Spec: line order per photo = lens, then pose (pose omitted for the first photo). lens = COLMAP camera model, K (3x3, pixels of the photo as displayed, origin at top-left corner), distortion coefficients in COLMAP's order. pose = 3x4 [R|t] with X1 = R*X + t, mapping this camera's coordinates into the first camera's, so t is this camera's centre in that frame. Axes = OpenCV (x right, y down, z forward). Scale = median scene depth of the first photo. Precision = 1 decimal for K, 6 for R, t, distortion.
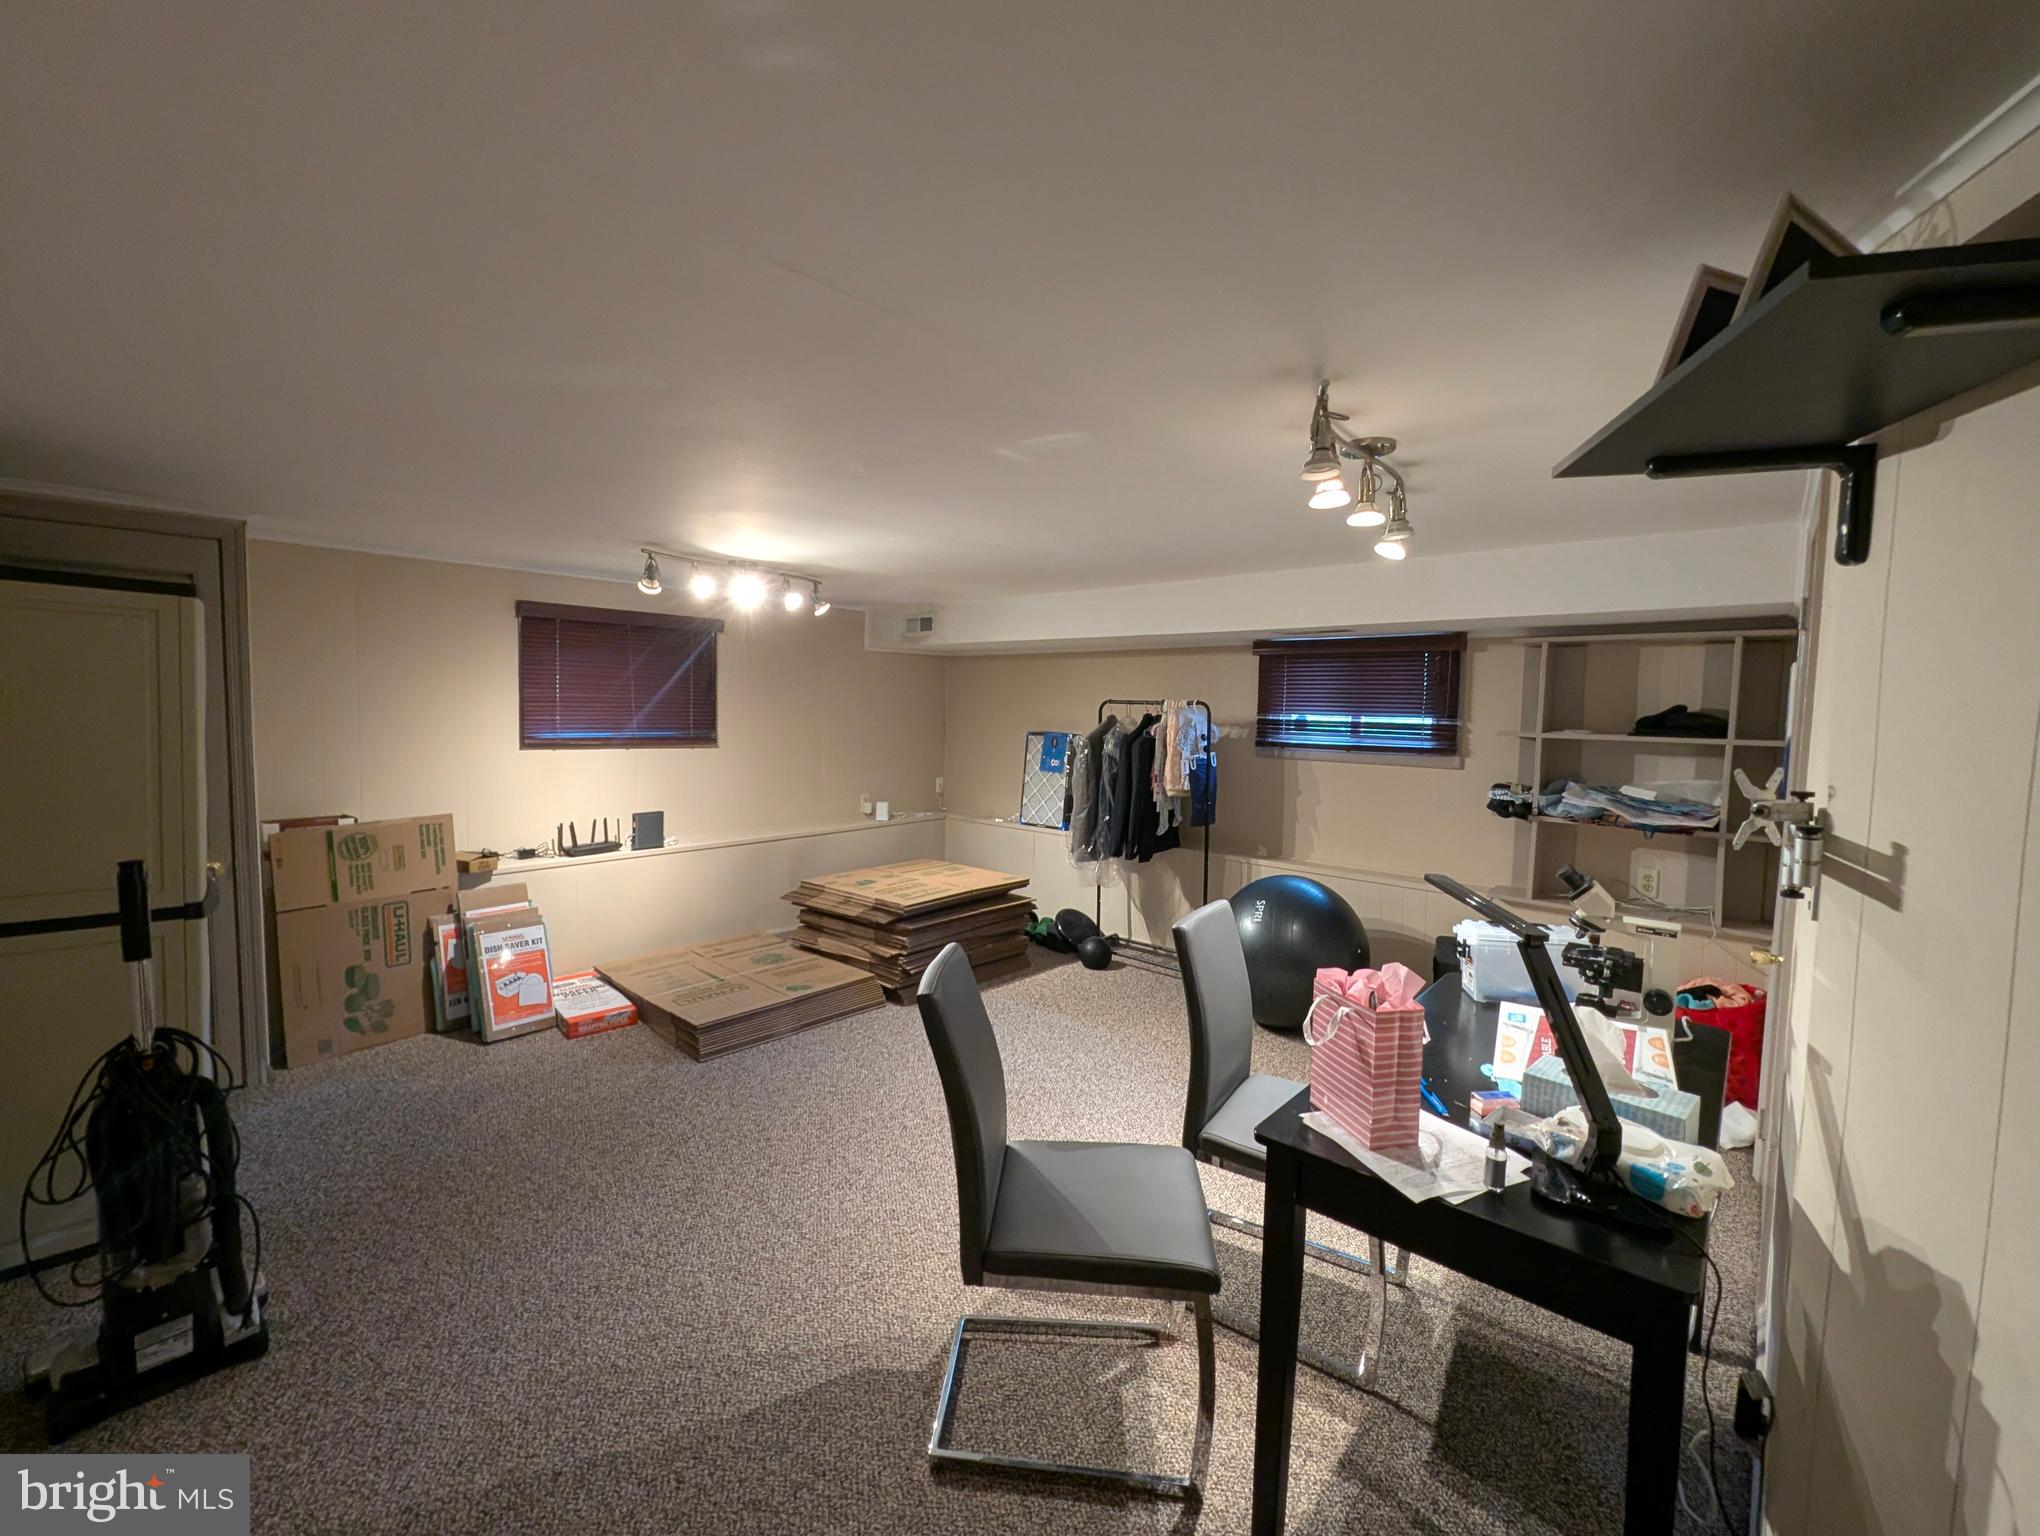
lens RADIAL K [[847.1, 0, 1025.6], [0, 847.1, 759.5], [0, 0, 1]] dist [0.001822, -0.000103]
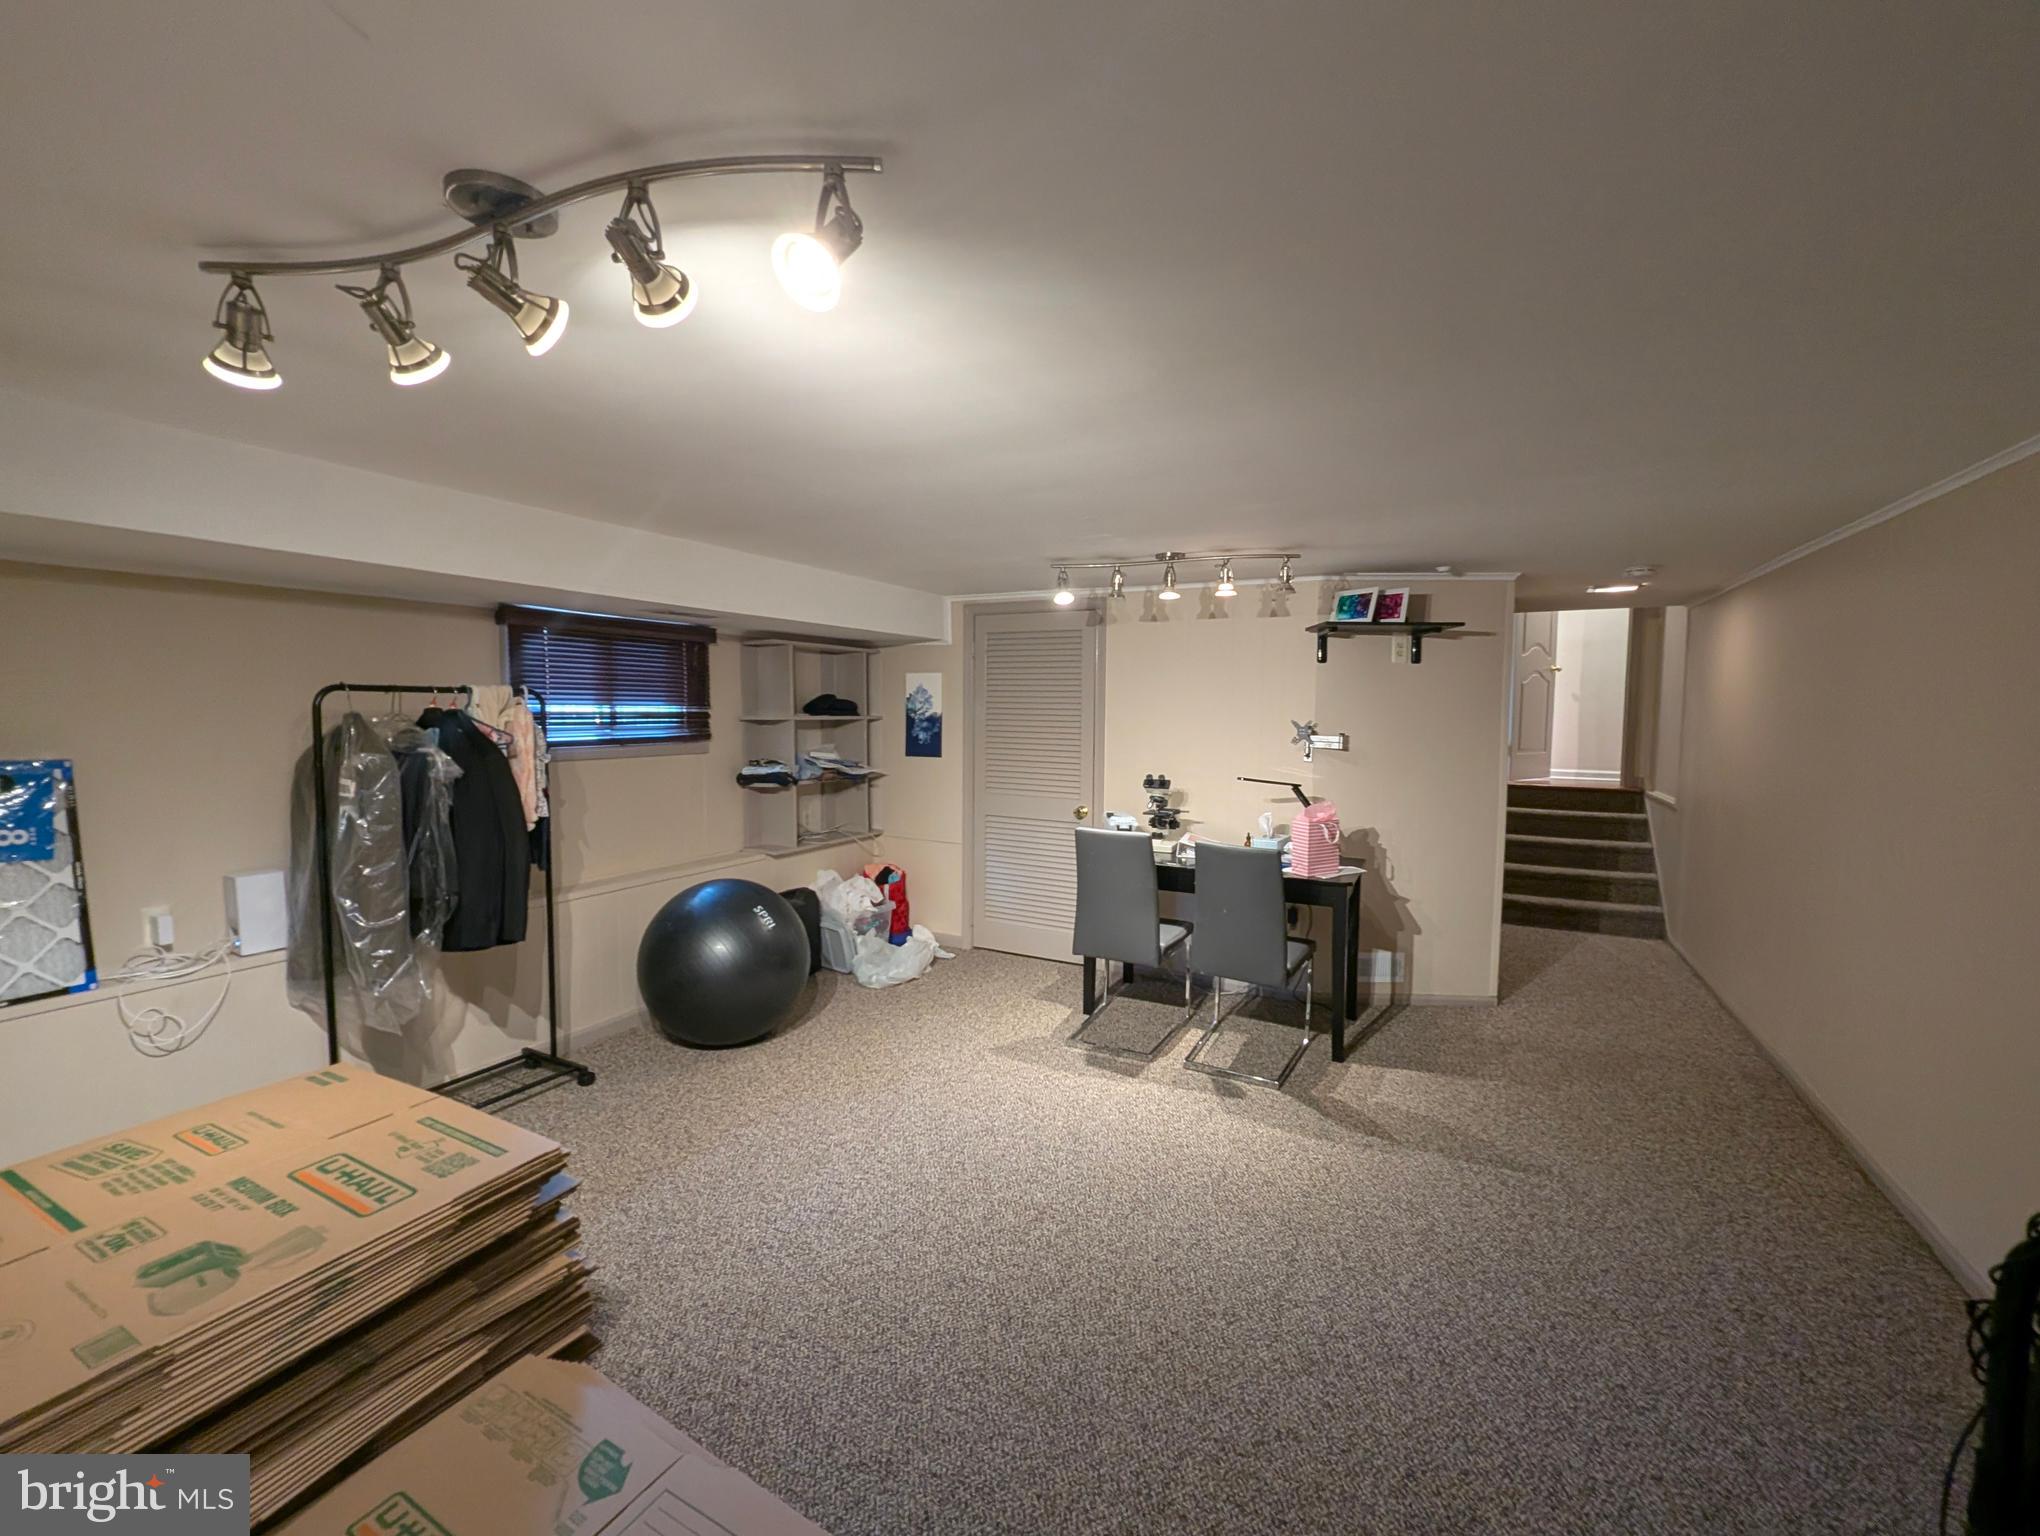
lens RADIAL K [[847.1, 0, 1025.6], [0, 847.1, 759.5], [0, 0, 1]] dist [0.001822, -0.000103]
pose [[-0.241639, -0.081117, 0.966970, -0.585797], [0.051218, 0.994045, 0.096188, -0.058898], [-0.969014, 0.072769, -0.236045, 0.802876]]
